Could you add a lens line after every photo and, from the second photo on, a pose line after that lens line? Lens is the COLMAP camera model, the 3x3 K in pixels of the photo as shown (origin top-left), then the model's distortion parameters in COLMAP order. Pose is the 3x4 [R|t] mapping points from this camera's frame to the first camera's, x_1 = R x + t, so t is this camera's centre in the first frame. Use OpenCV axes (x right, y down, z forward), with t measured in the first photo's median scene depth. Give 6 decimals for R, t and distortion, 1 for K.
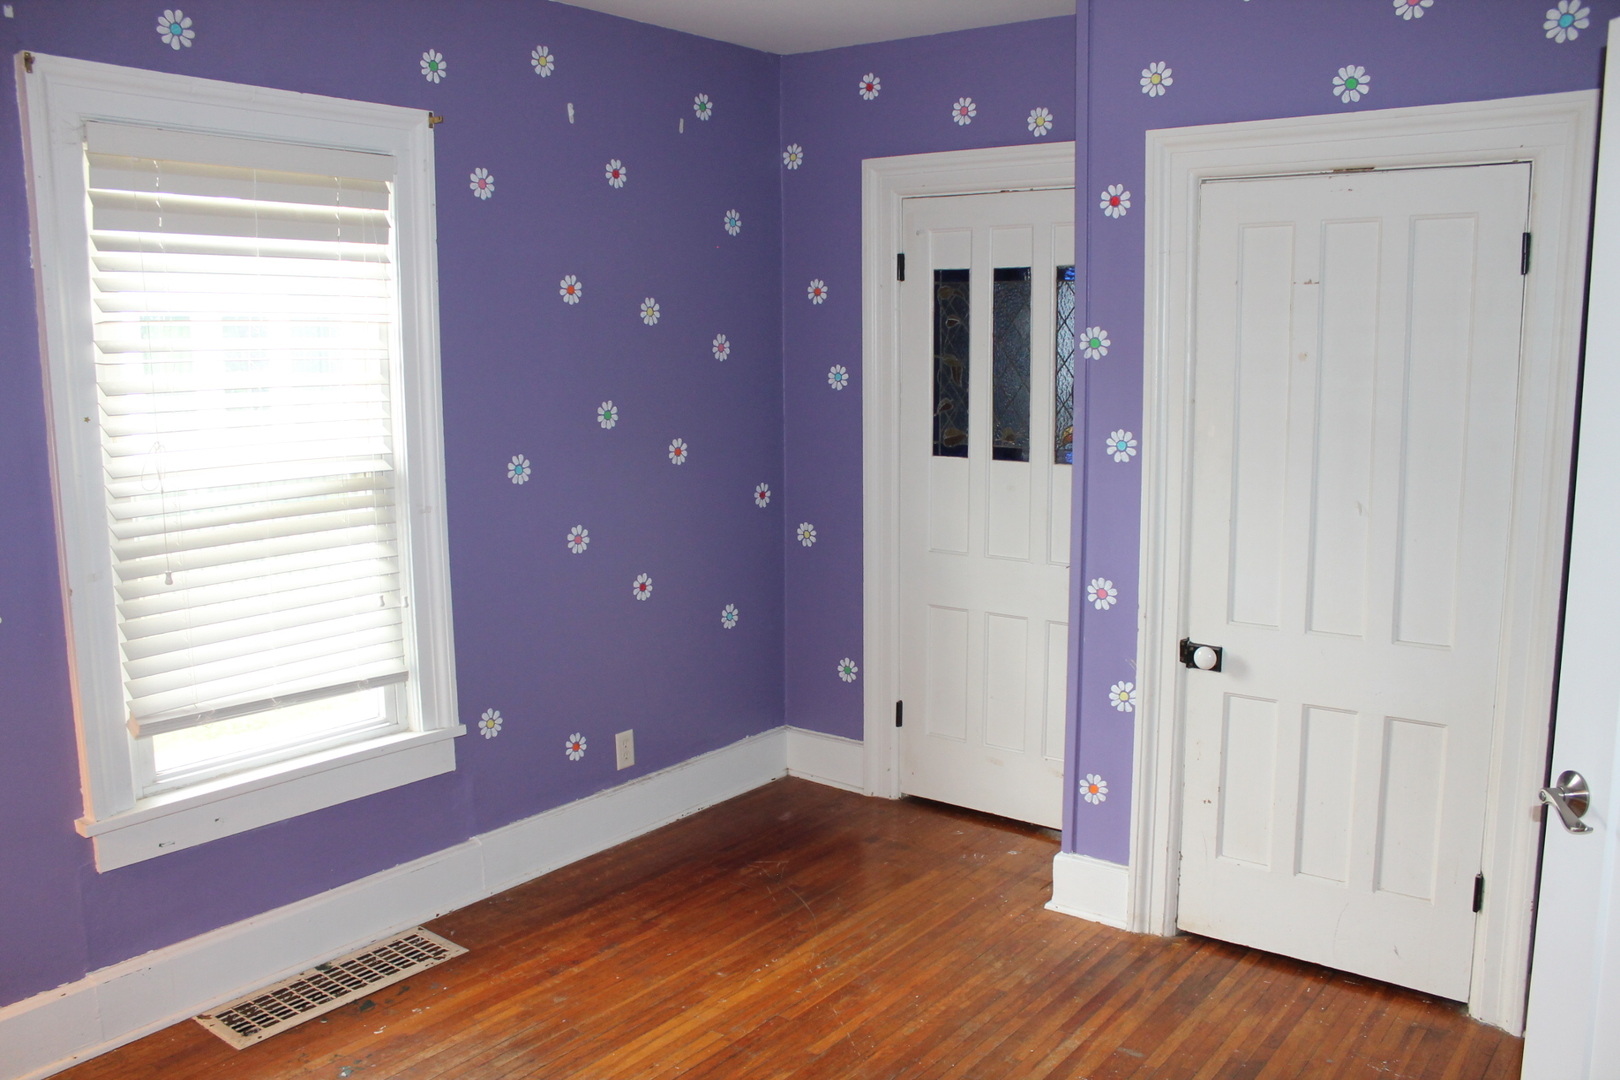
lens RADIAL K [[1354.2, 0, 845.6], [0, 1354.2, 568.8], [0, 0, 1]] dist [-0.153427, 0.124090]
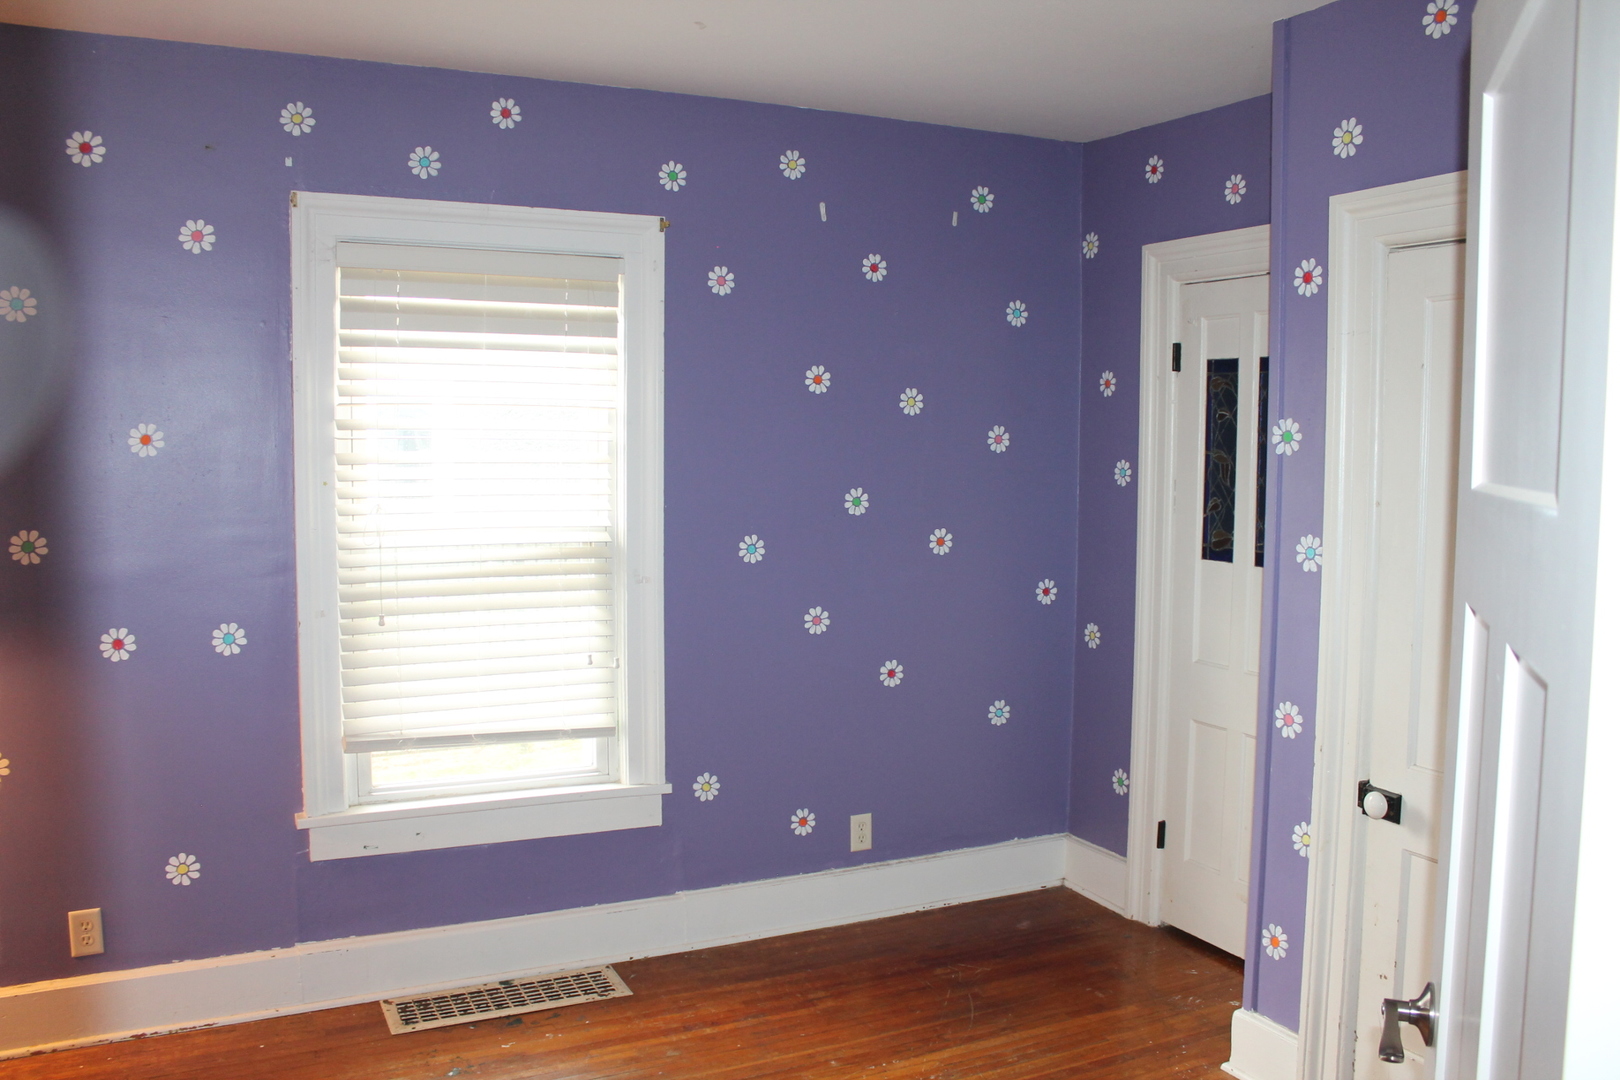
lens RADIAL K [[1354.2, 0, 775.1], [0, 1354.2, 571.9], [0, 0, 1]] dist [-0.153427, 0.124090]
pose [[0.890038, 0.055229, -0.452529, 0.279886], [-0.086132, 0.995129, -0.047953, -0.007402], [0.447677, 0.081657, 0.890459, 0.070241]]
